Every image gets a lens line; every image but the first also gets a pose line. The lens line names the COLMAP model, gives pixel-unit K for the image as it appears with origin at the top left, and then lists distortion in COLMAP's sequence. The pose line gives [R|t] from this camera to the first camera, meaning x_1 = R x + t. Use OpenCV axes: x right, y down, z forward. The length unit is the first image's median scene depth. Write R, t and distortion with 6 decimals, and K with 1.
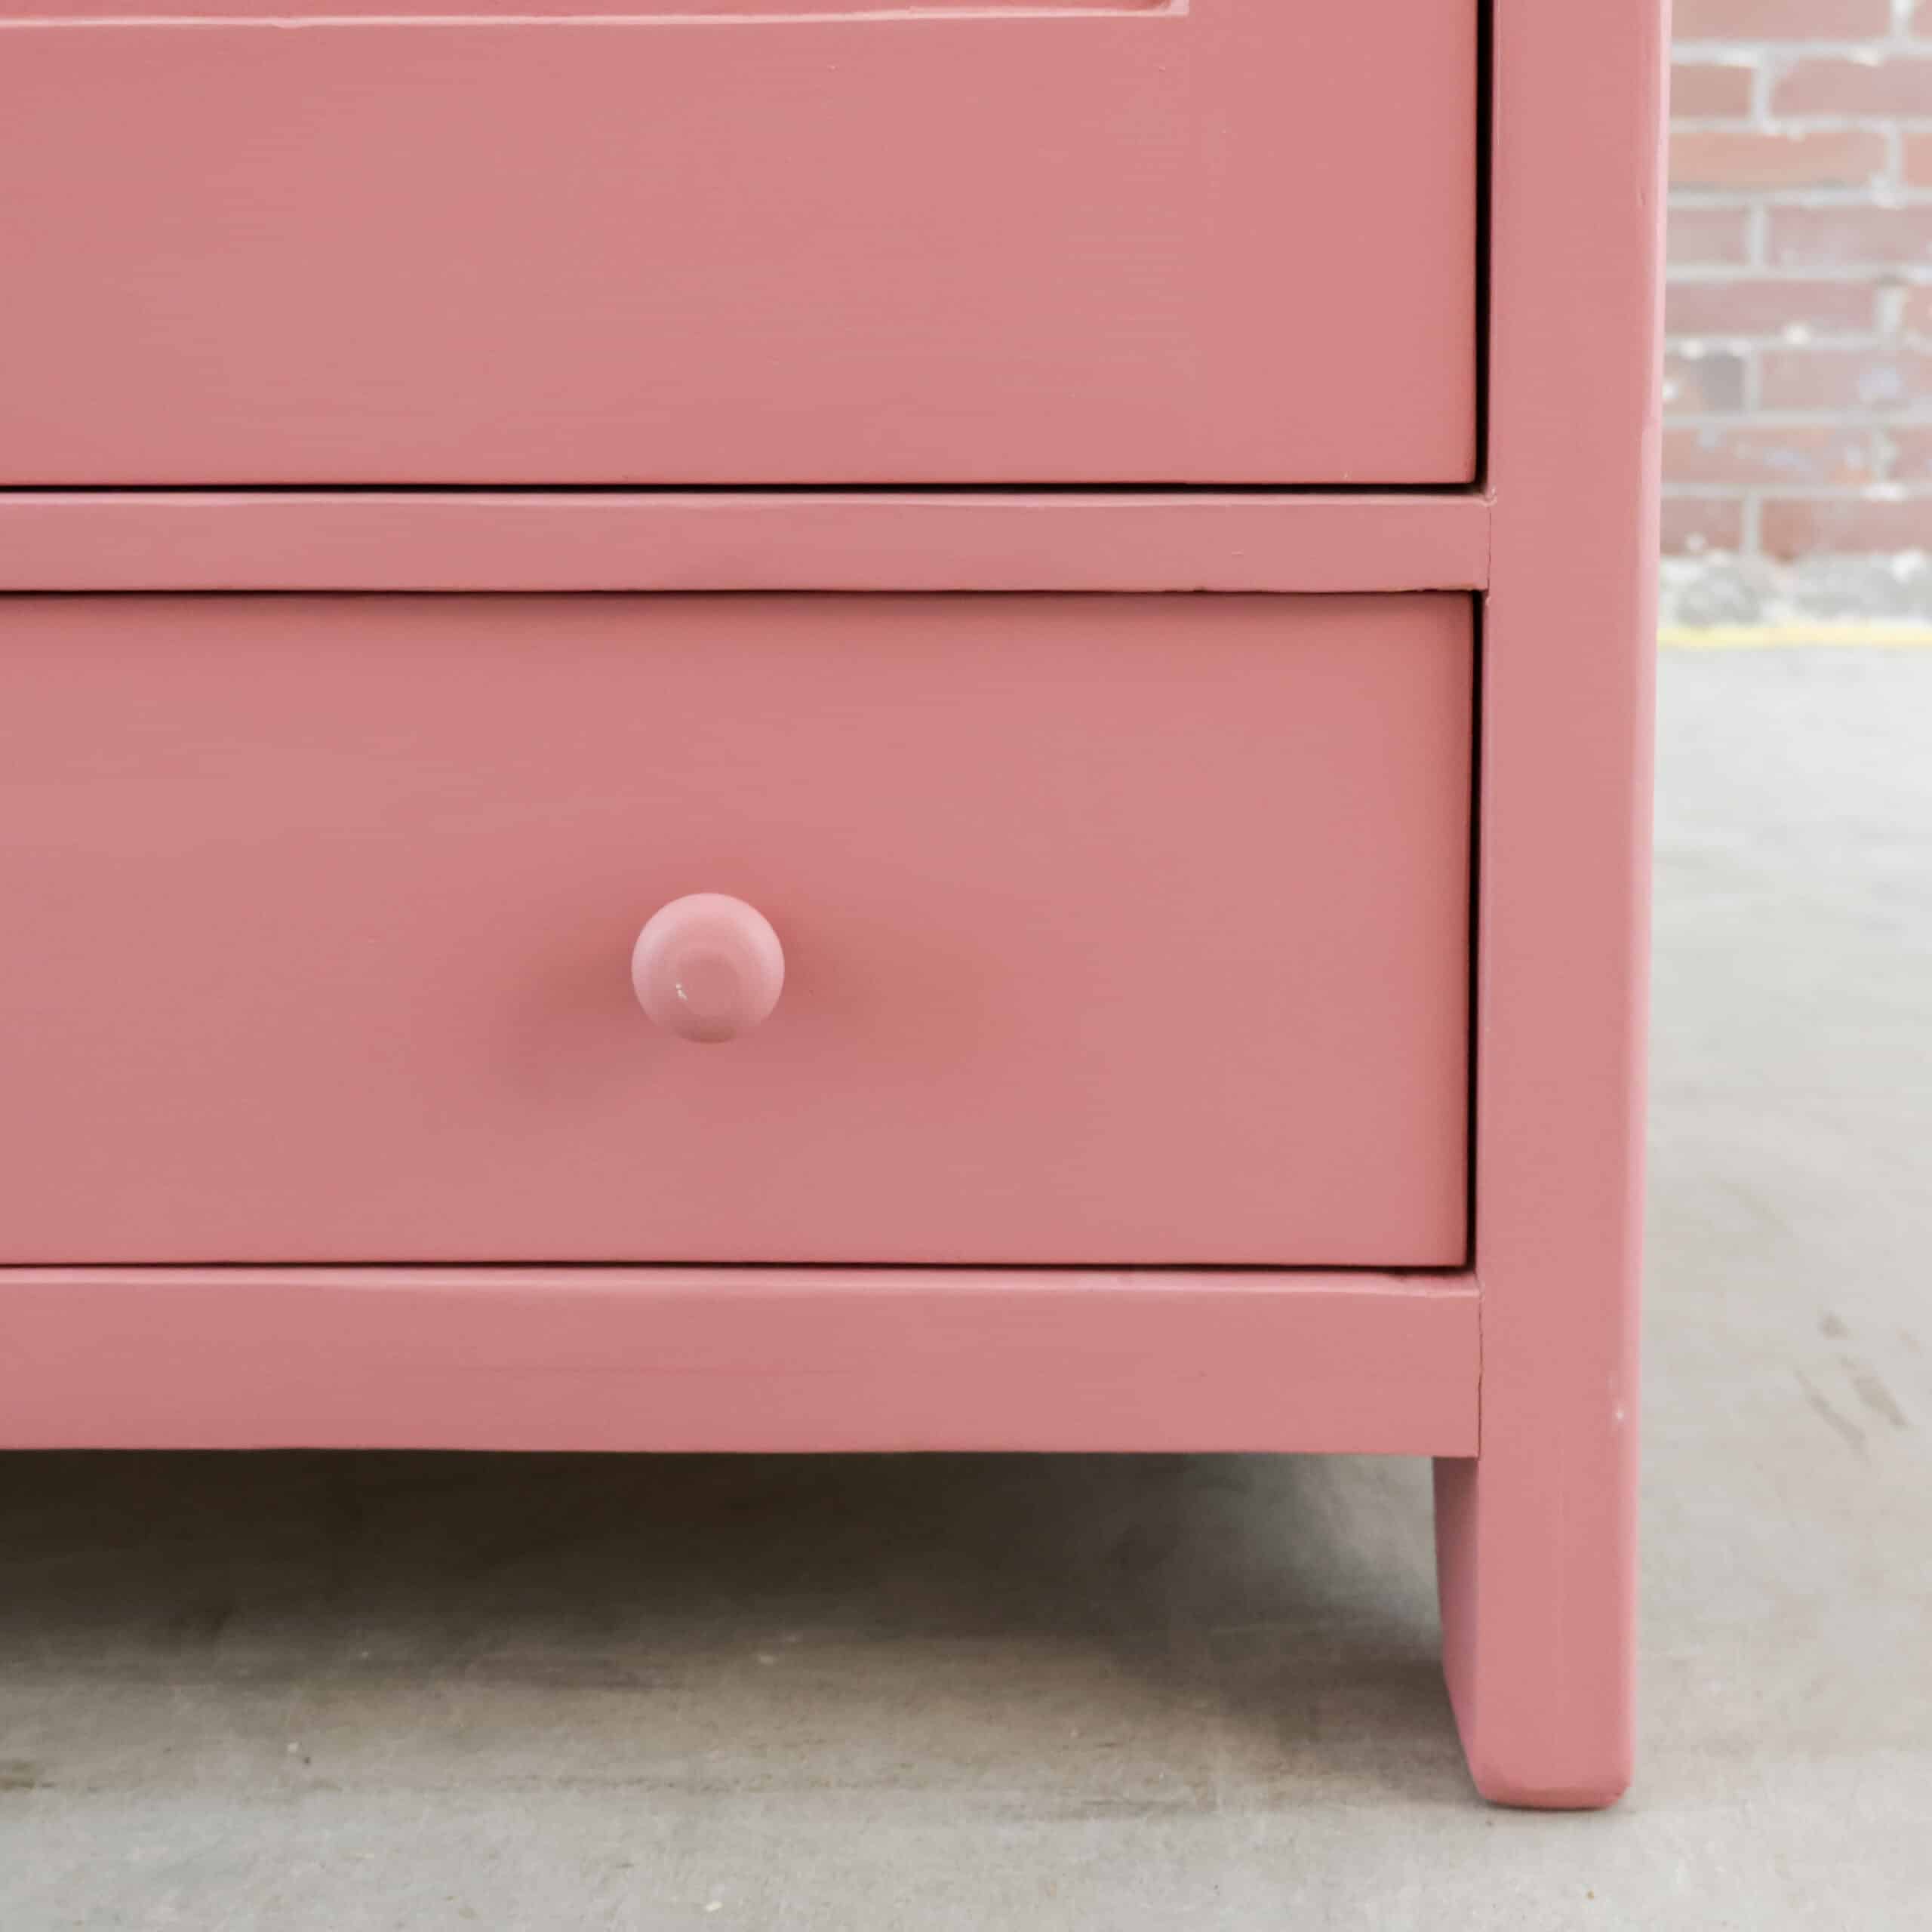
lens RADIAL K [[4886.3, 0, 968.5], [0, 4886.3, 953.2], [0, 0, 1]] dist [0.071136, 0.000000]
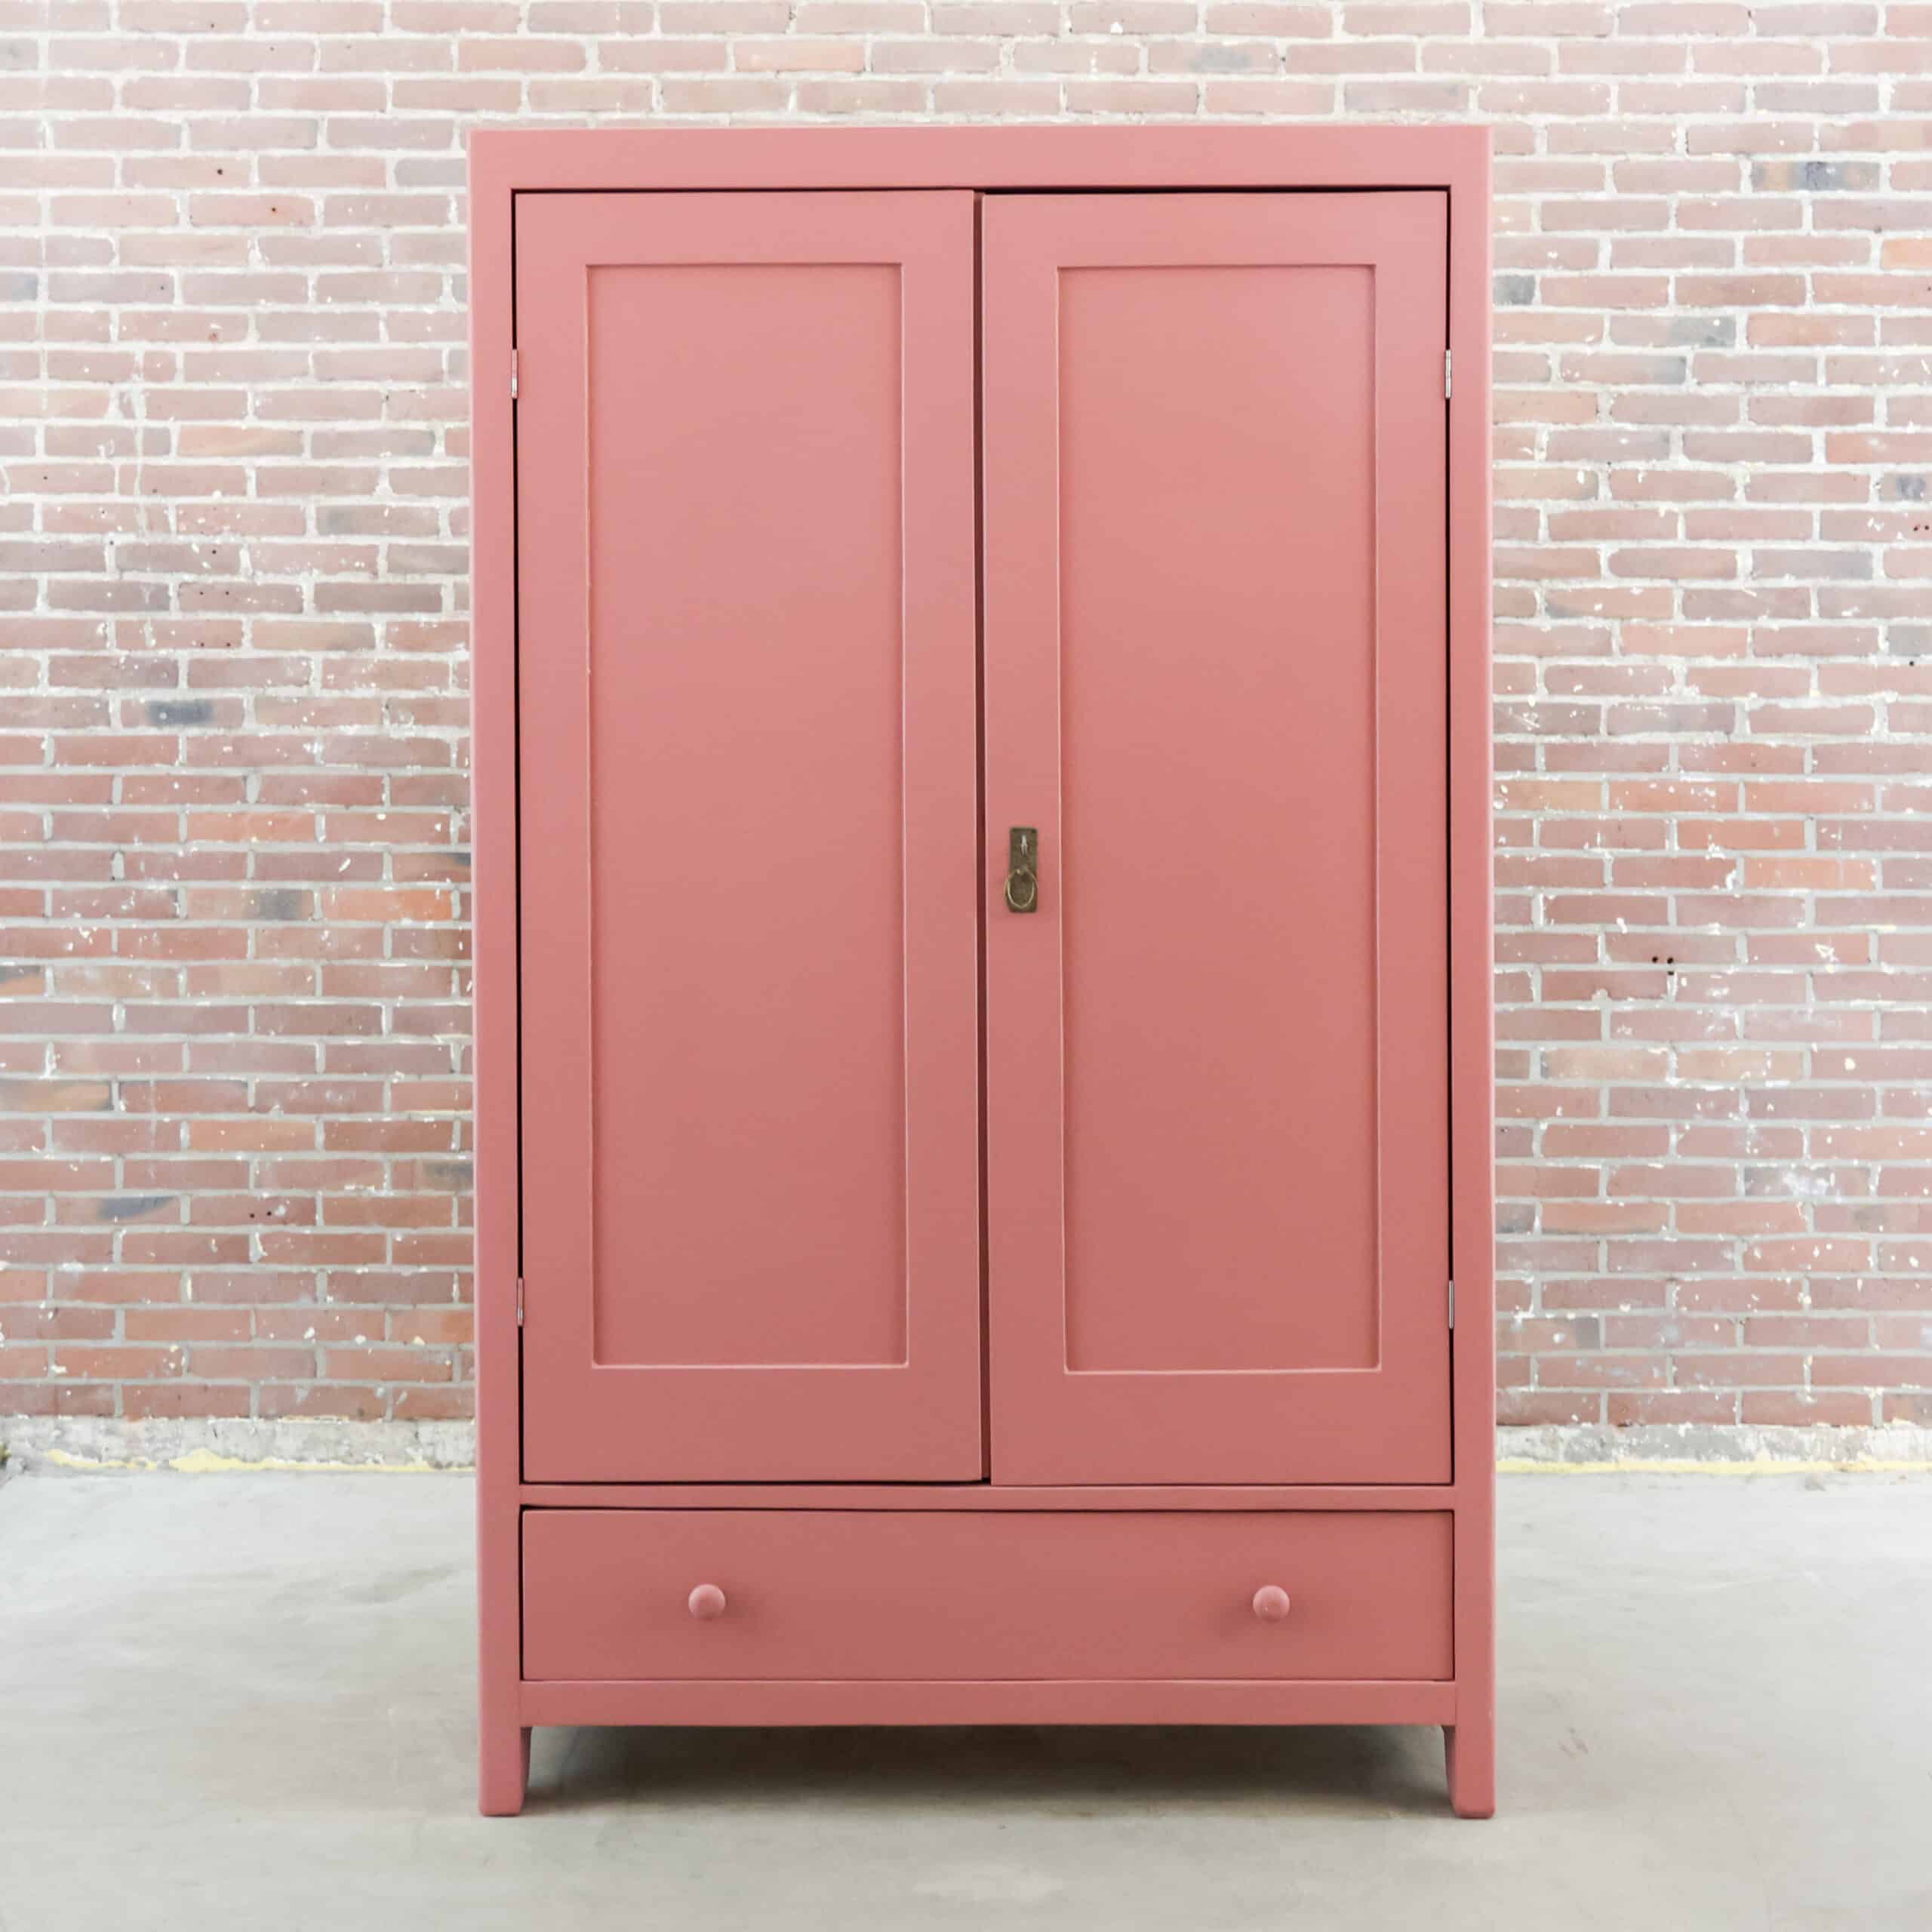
lens RADIAL K [[4835.0, 0, 934.3], [0, 4835.0, 1063.2], [0, 0, 1]] dist [0.066597, 0.000000]
pose [[0.999954, -0.006004, -0.007429, -0.085528], [0.004991, 0.991559, -0.129559, 0.022157], [0.008145, 0.129516, 0.991544, -0.887921]]
